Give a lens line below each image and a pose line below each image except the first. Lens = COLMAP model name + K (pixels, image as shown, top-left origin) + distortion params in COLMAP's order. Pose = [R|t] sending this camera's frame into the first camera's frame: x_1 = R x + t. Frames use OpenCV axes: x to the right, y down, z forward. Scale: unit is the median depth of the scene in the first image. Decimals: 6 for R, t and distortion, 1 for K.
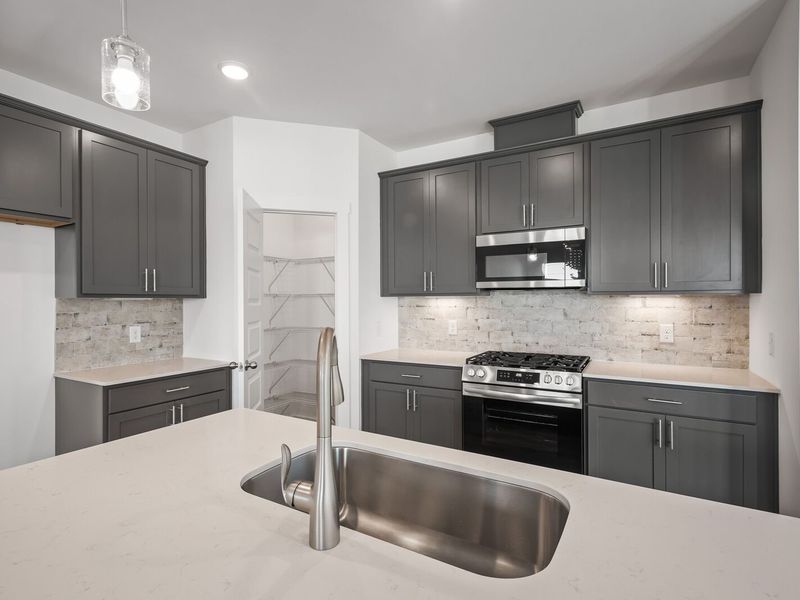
lens RADIAL K [[416.2, 0, 395.9], [0, 416.2, 300.0], [0, 0, 1]] dist [0.013990, -0.002255]
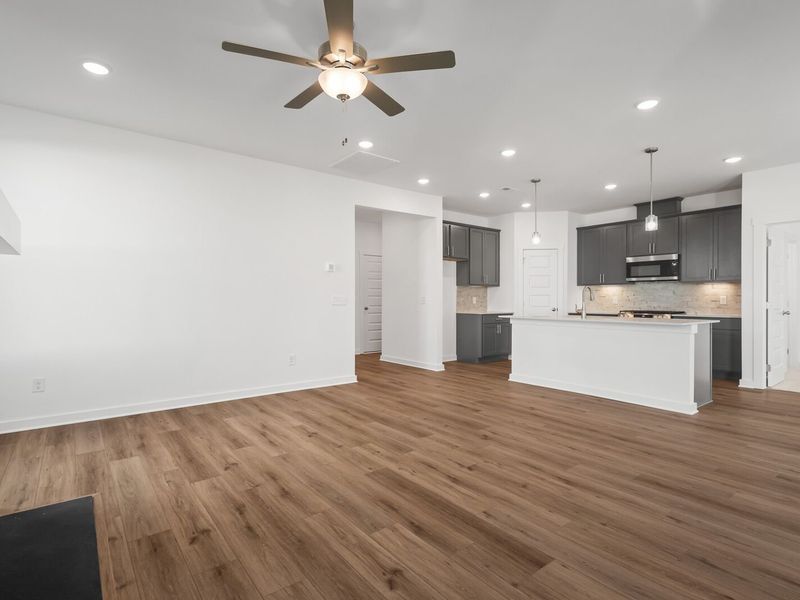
lens RADIAL K [[416.2, 0, 395.9], [0, 416.2, 300.0], [0, 0, 1]] dist [0.013990, -0.002255]
pose [[0.928147, 0.006165, -0.372162, -0.119144], [-0.005228, 0.999980, 0.003529, 0.072334], [0.372176, -0.001330, 0.928161, -1.541943]]
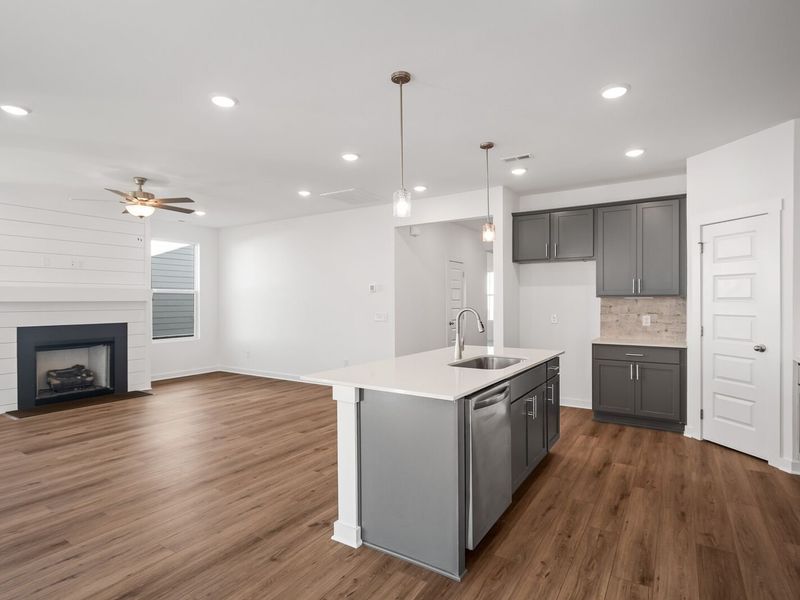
lens RADIAL K [[433.3, 0, 395.4], [0, 433.3, 301.2], [0, 0, 1]] dist [-0.001537, -0.001825]
pose [[-0.049452, 0.006089, -0.998758, 1.017055], [0.005056, 0.999970, 0.005846, -0.004051], [0.998764, -0.004760, -0.049482, 0.149782]]
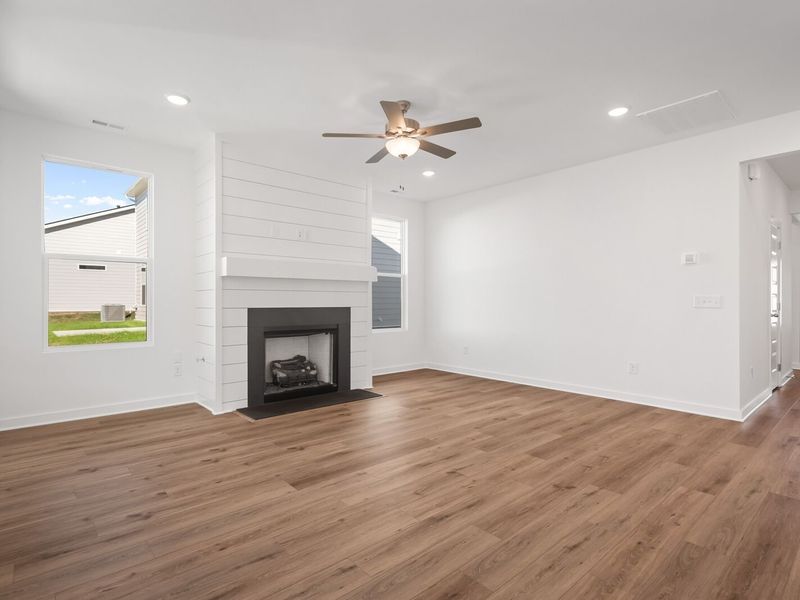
lens RADIAL K [[416.2, 0, 395.9], [0, 416.2, 300.0], [0, 0, 1]] dist [0.013990, -0.002255]
pose [[-0.319301, 0.001123, -0.947653, 0.545262], [0.002465, 0.999997, 0.000354, 0.073554], [0.947650, -0.002223, -0.319303, -0.513738]]
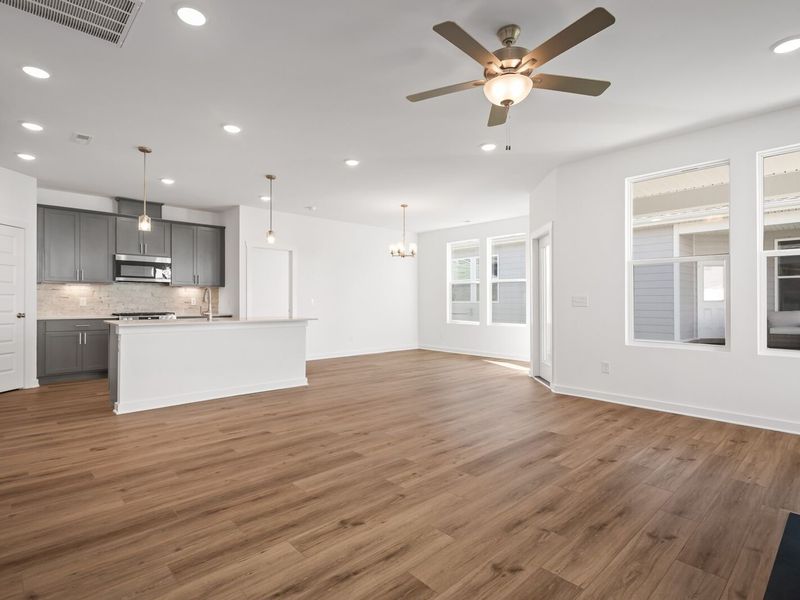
lens RADIAL K [[416.2, 0, 395.9], [0, 416.2, 300.0], [0, 0, 1]] dist [0.013990, -0.002255]
pose [[0.292583, 0.009645, 0.956191, -1.336358], [-0.002474, 0.999953, -0.009329, 0.081380], [-0.956237, 0.000364, 0.292593, -0.878190]]
